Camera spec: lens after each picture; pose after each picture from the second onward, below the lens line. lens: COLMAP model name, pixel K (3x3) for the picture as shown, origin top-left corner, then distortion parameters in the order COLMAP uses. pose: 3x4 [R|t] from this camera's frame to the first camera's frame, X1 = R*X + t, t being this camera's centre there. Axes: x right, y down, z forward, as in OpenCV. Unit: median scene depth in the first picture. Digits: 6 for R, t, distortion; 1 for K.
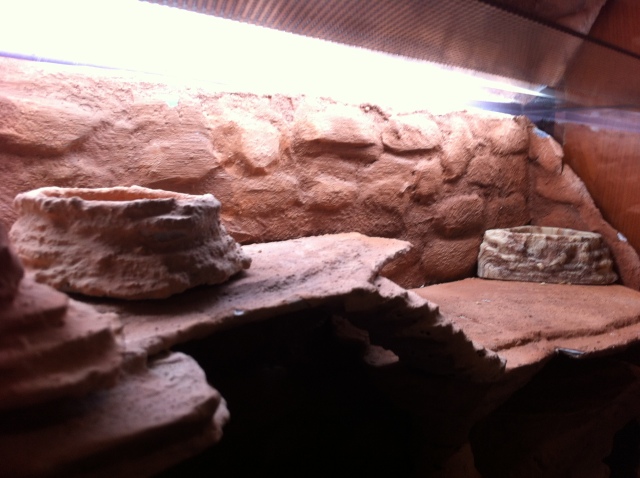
lens RADIAL K [[646.5, 0, 320.3], [0, 646.5, 236.5], [0, 0, 1]] dist [-0.011498, 0.000000]
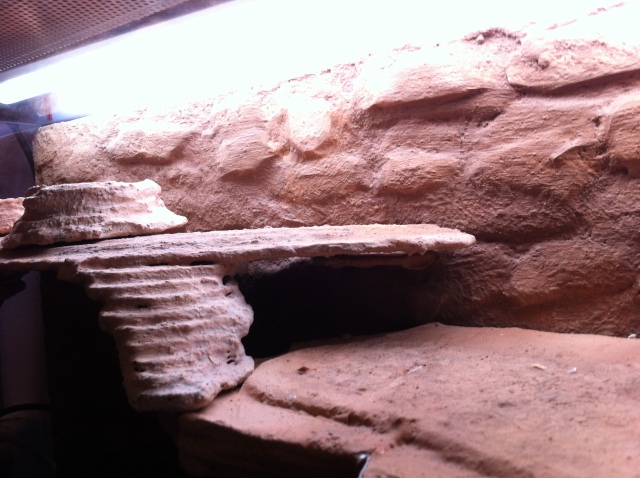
lens RADIAL K [[646.5, 0, 320.0], [0, 646.5, 242.8], [0, 0, 1]] dist [-0.011498, 0.000000]
pose [[0.135692, 0.017011, -0.990605, 0.779467], [-0.056576, 0.998354, 0.009395, 0.014766], [0.989134, 0.054770, 0.136431, 0.838946]]
